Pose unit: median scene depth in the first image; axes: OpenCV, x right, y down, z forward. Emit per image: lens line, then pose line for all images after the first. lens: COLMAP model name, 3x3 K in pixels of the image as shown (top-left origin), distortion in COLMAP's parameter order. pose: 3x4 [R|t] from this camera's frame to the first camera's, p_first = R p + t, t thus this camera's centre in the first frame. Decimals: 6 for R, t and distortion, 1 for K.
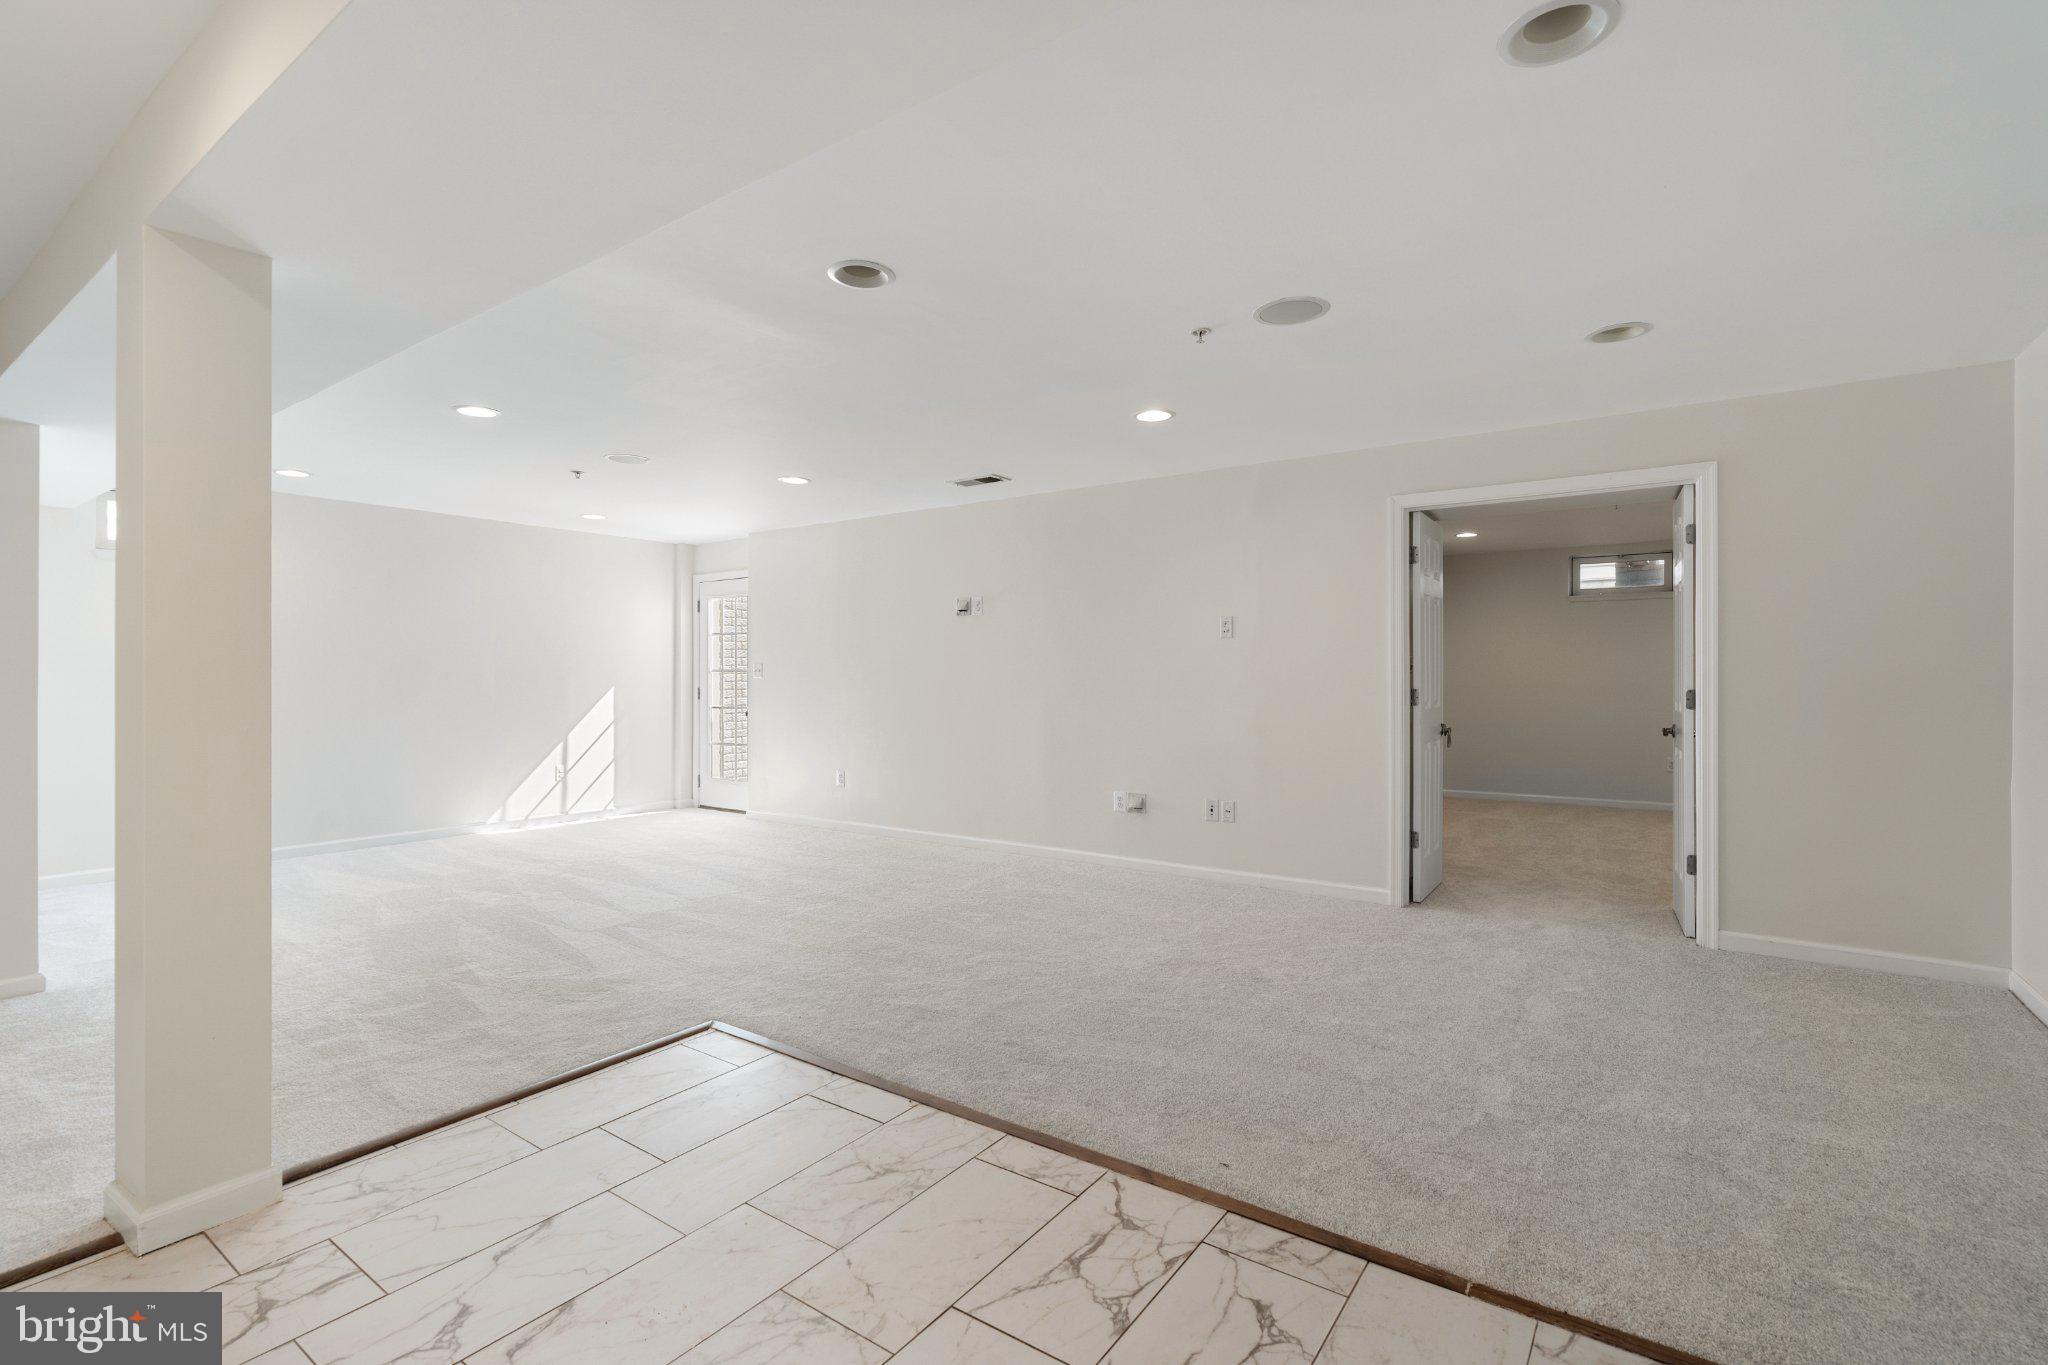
lens RADIAL K [[932.1, 0, 1022.2], [0, 932.1, 675.6], [0, 0, 1]] dist [-0.015240, -0.000215]
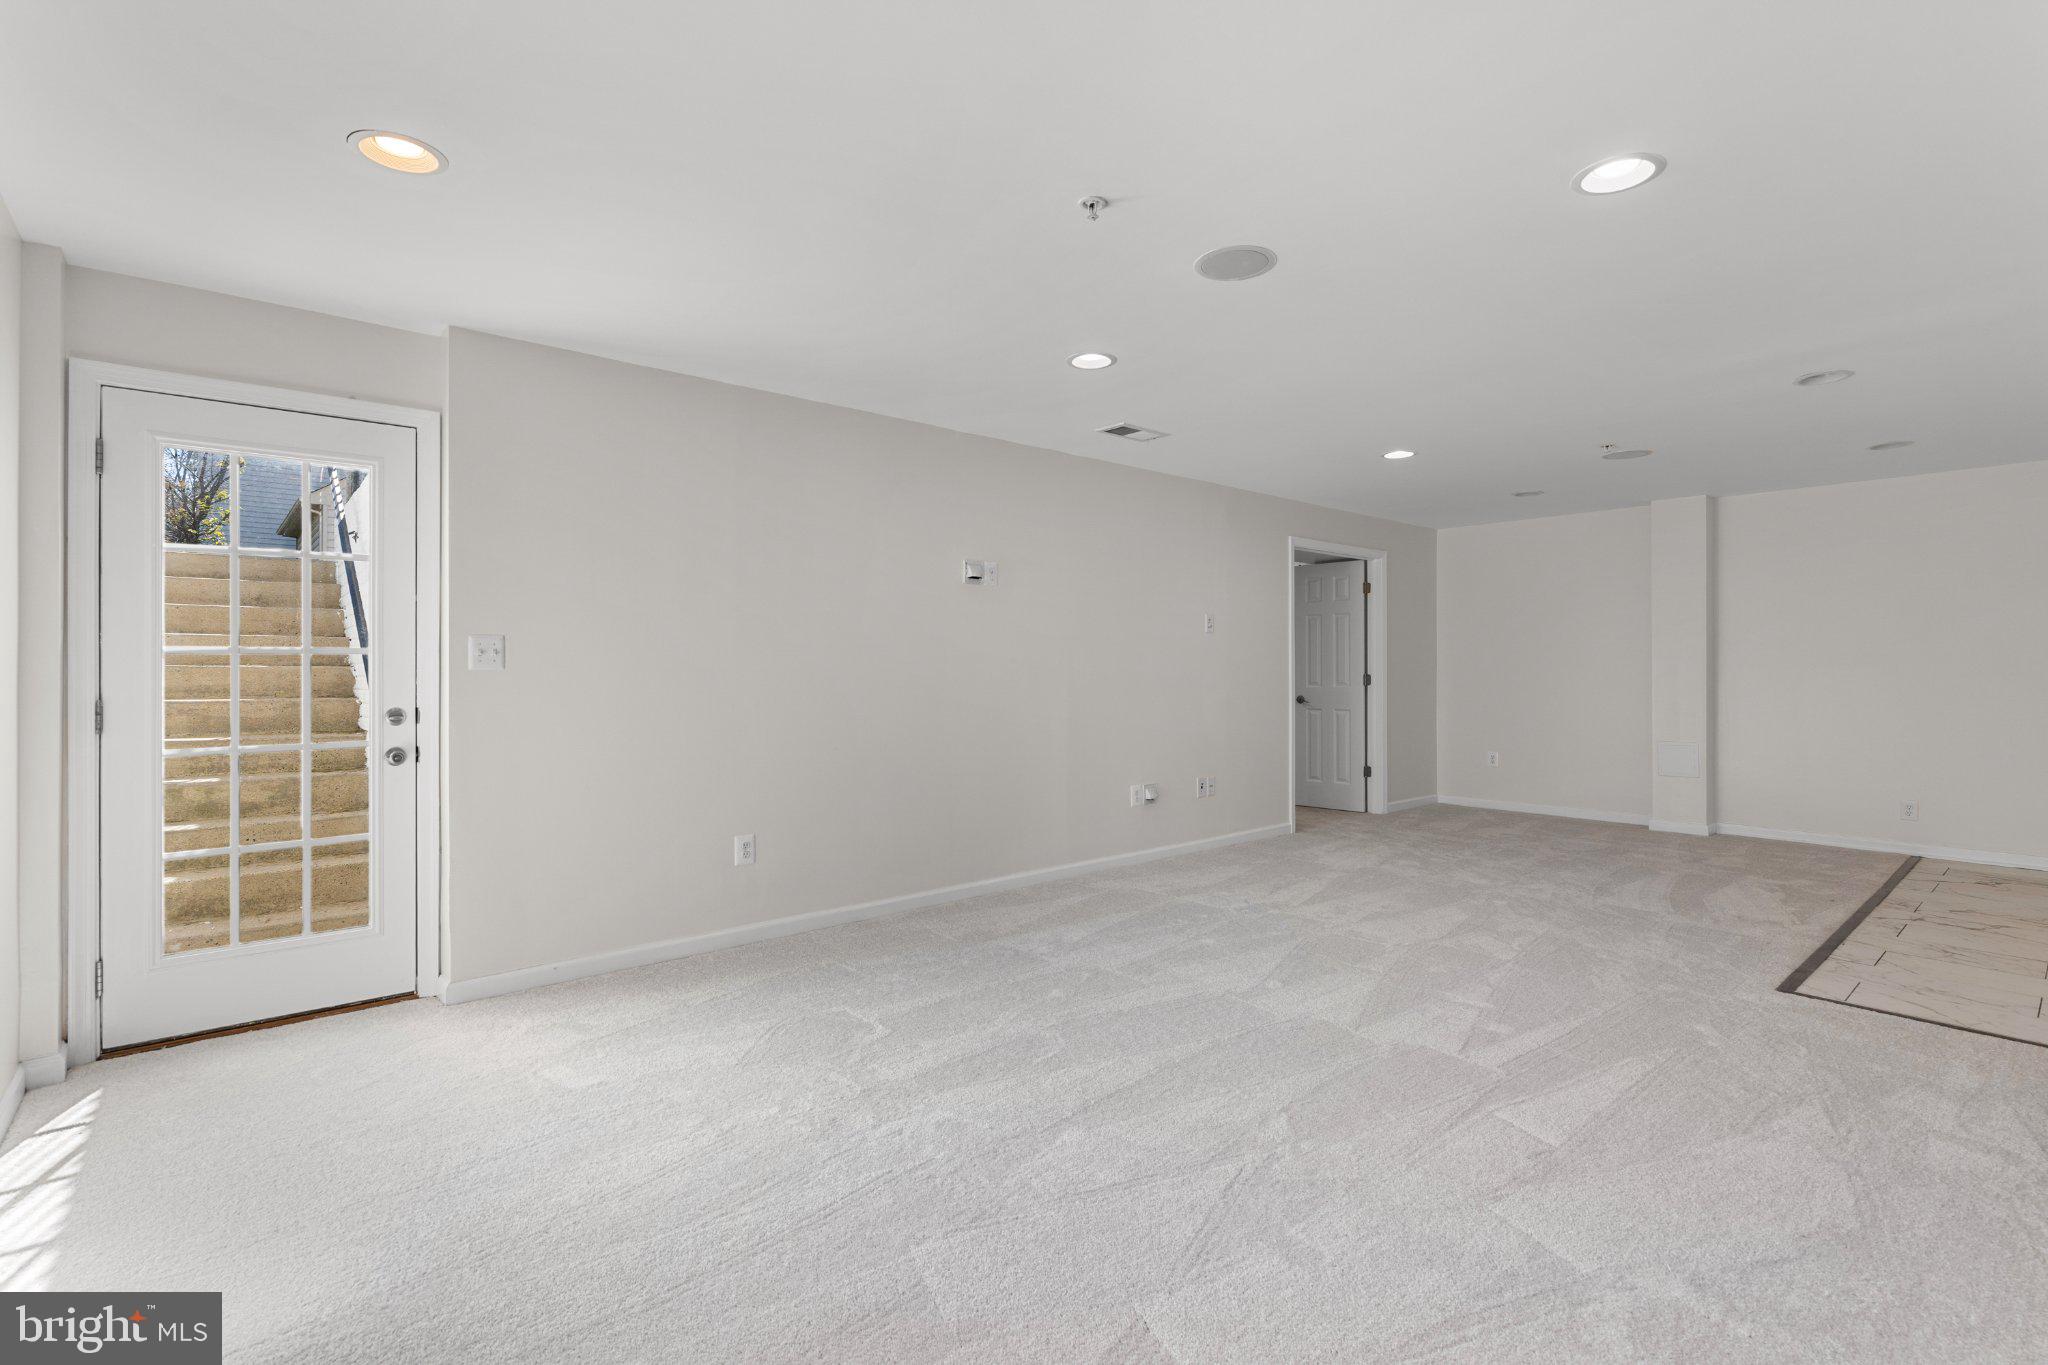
lens RADIAL K [[932.1, 0, 1022.9], [0, 932.1, 677.9], [0, 0, 1]] dist [-0.015240, -0.000215]
pose [[0.245999, -0.000863, 0.969270, -0.866496], [0.006539, 0.999978, -0.000769, 0.012705], [-0.969248, 0.006528, 0.245999, 0.874958]]
